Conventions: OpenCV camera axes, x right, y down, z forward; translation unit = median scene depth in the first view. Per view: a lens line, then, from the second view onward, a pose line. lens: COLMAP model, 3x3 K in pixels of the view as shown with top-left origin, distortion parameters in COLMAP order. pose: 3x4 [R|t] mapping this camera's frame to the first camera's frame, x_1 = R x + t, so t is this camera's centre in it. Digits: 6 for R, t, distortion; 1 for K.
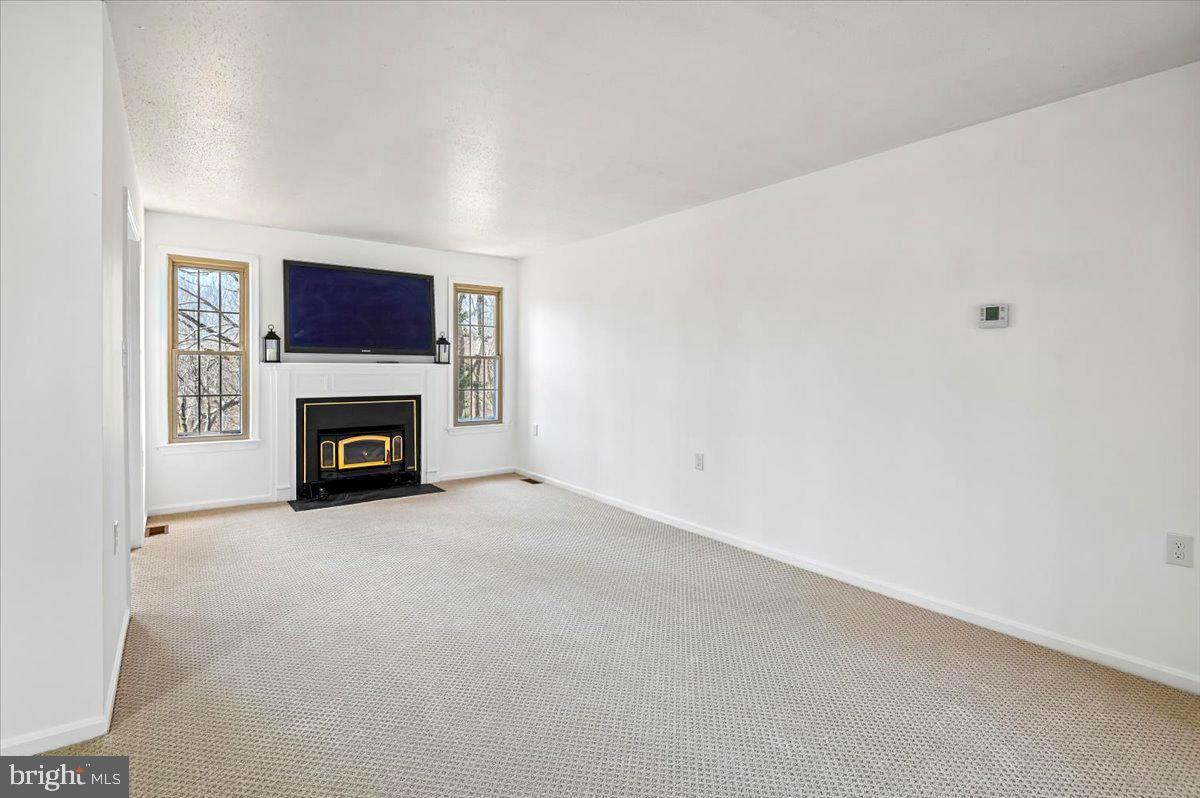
lens RADIAL K [[563.9, 0, 596.1], [0, 563.9, 373.7], [0, 0, 1]] dist [-0.001857, -0.000479]
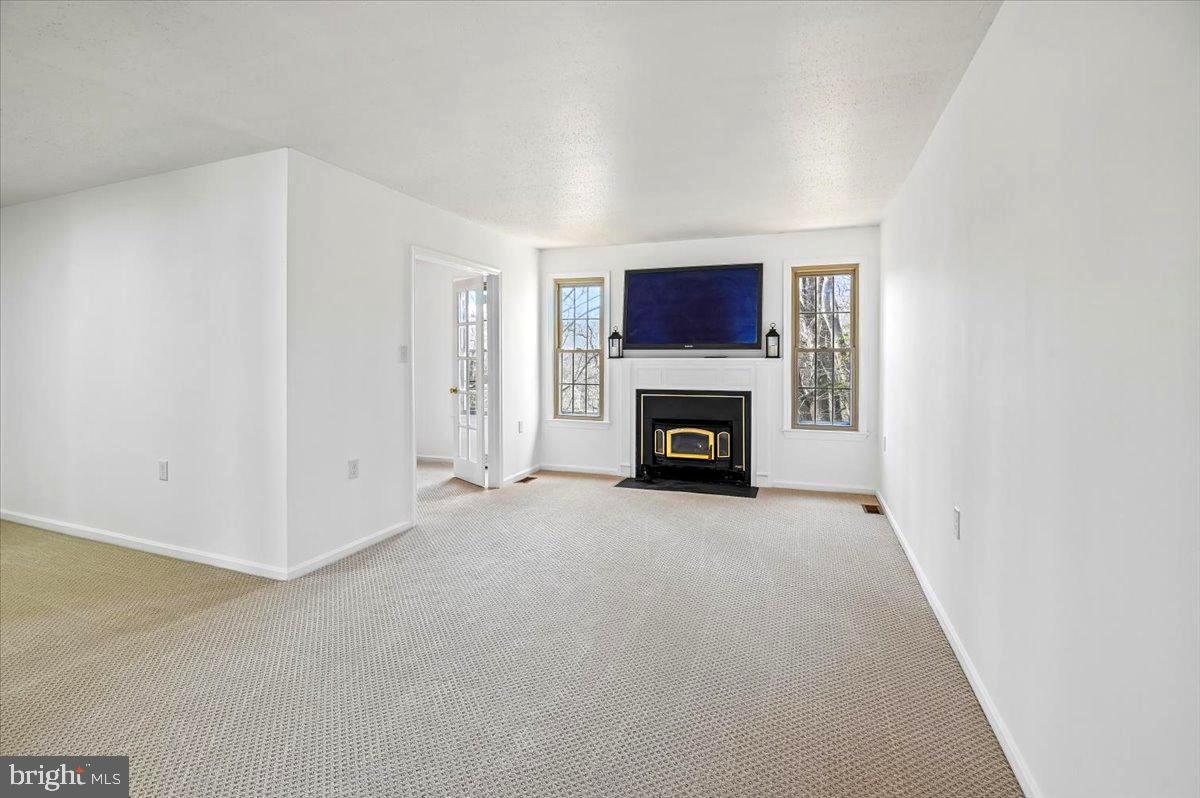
lens RADIAL K [[570.2, 0, 597.9], [0, 570.2, 367.8], [0, 0, 1]] dist [0.000724, -0.000560]
pose [[0.549319, 0.006485, -0.835588, 0.365680], [-0.008695, 0.999960, 0.002045, -0.001466], [0.835568, 0.006142, 0.549353, 0.278144]]
